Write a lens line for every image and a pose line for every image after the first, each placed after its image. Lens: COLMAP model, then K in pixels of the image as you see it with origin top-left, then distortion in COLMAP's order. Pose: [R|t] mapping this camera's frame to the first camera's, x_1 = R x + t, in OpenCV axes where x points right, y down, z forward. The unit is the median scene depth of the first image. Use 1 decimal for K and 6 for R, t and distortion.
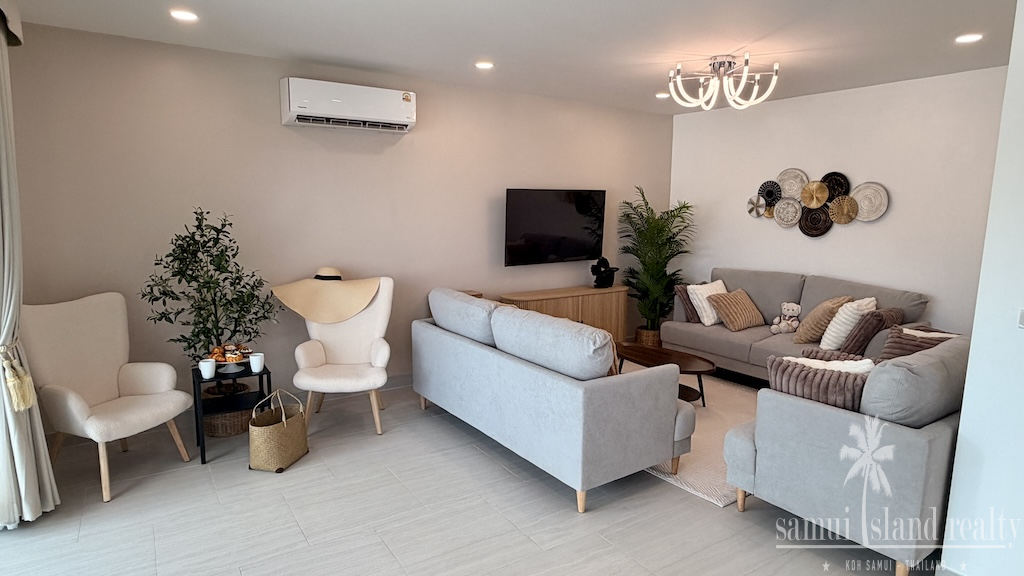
lens RADIAL K [[584.1, 0, 512.0], [0, 584.1, 287.3], [0, 0, 1]] dist [0.001448, 0.000349]
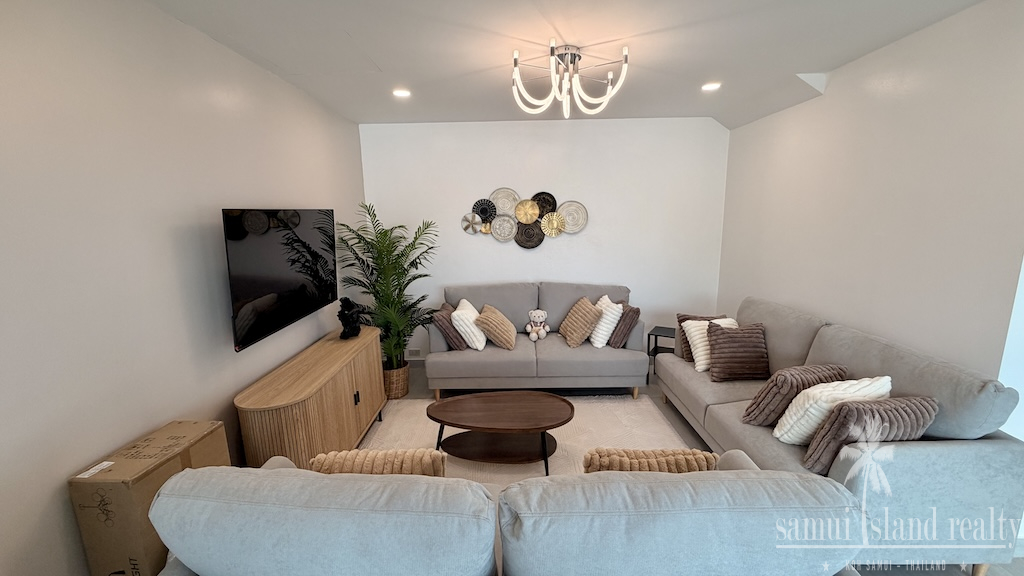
lens RADIAL K [[409.5, 0, 512.3], [0, 409.5, 291.6], [0, 0, 1]] dist [-0.000762, 0.000428]
pose [[0.587136, -0.164770, 0.792541, -0.149328], [0.138811, 0.985056, 0.101960, -0.088291], [-0.797498, 0.050149, 0.601234, 0.538415]]
